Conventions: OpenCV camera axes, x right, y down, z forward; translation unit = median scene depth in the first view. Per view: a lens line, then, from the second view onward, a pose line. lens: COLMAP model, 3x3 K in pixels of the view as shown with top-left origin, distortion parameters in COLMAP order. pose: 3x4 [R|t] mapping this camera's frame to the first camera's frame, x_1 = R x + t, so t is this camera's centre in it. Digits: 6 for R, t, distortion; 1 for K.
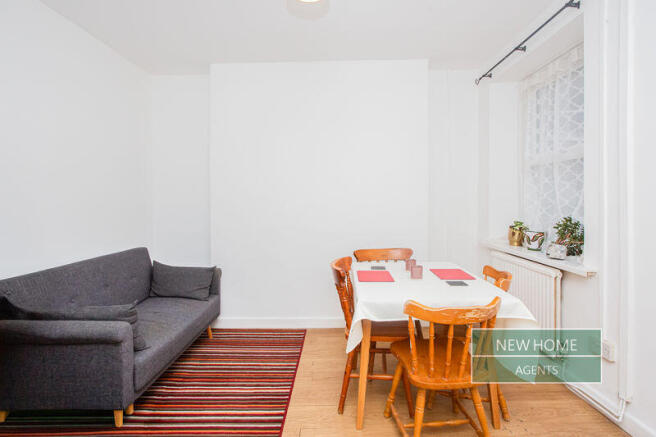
lens RADIAL K [[329.1, 0, 336.3], [0, 329.1, 203.1], [0, 0, 1]] dist [-0.041560, 0.024038]
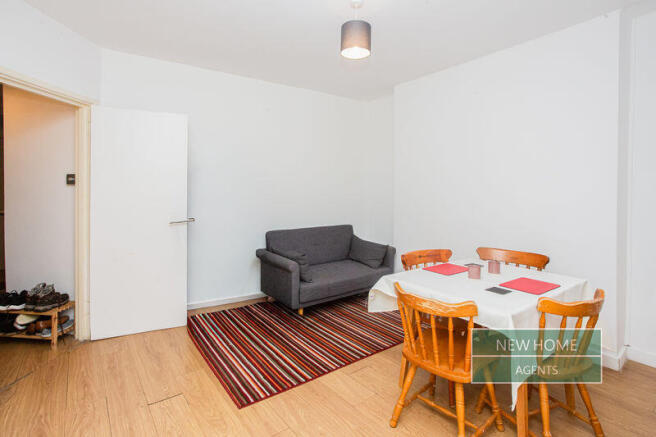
lens RADIAL K [[329.1, 0, 336.3], [0, 329.1, 203.1], [0, 0, 1]] dist [-0.041560, 0.024038]
pose [[0.607179, 0.039898, -0.793562, 0.813745], [-0.022297, 0.999201, 0.033177, -0.018087], [0.794252, -0.002450, 0.607584, 0.077468]]
